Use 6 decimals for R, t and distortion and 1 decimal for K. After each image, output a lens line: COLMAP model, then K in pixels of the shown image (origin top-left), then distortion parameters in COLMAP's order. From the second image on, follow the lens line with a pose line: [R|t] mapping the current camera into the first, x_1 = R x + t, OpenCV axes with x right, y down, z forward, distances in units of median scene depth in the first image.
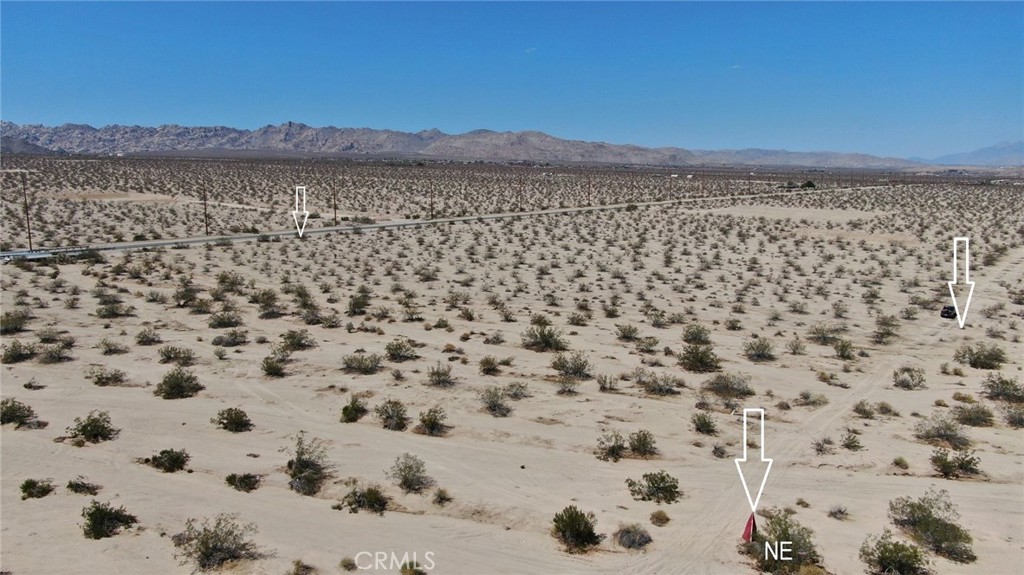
lens RADIAL K [[730.7, 0, 506.7], [0, 730.7, 284.7], [0, 0, 1]] dist [-0.015291, 0.007311]
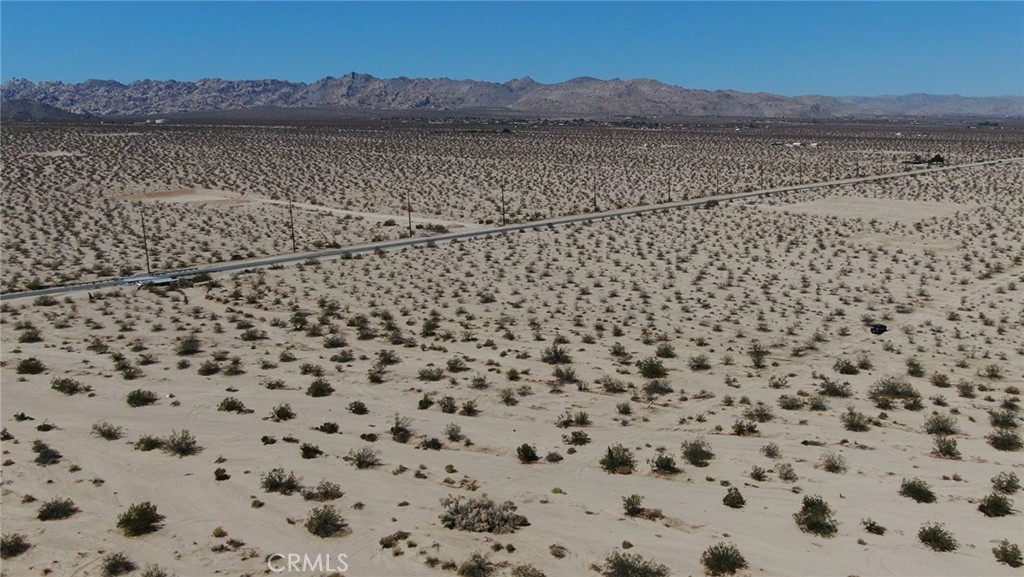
lens RADIAL K [[891.9, 0, 582.0], [0, 891.9, 277.4], [0, 0, 1]] dist [-0.024047, 0.028199]
pose [[0.999133, -0.011766, -0.039923, 0.114341], [0.012352, 0.999819, 0.014450, -0.068725], [0.039746, -0.014931, 0.999098, -0.500417]]
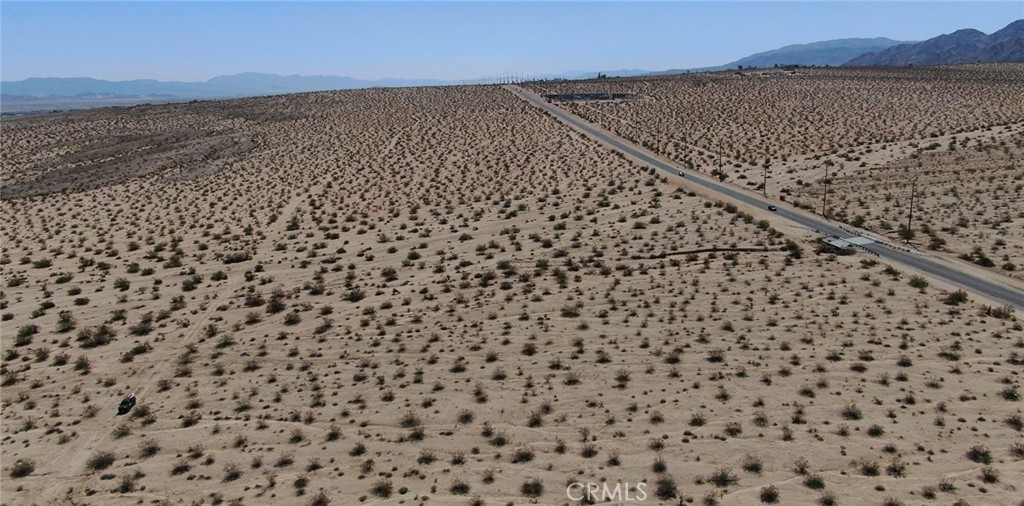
lens RADIAL K [[777.3, 0, 513.1], [0, 777.3, 257.5], [0, 0, 1]] dist [-0.020453, 0.006991]
pose [[-0.687805, 0.196705, -0.698736, 0.803219], [-0.069169, 0.940444, 0.332837, -0.501223], [0.722593, 0.277258, -0.633236, 1.729408]]
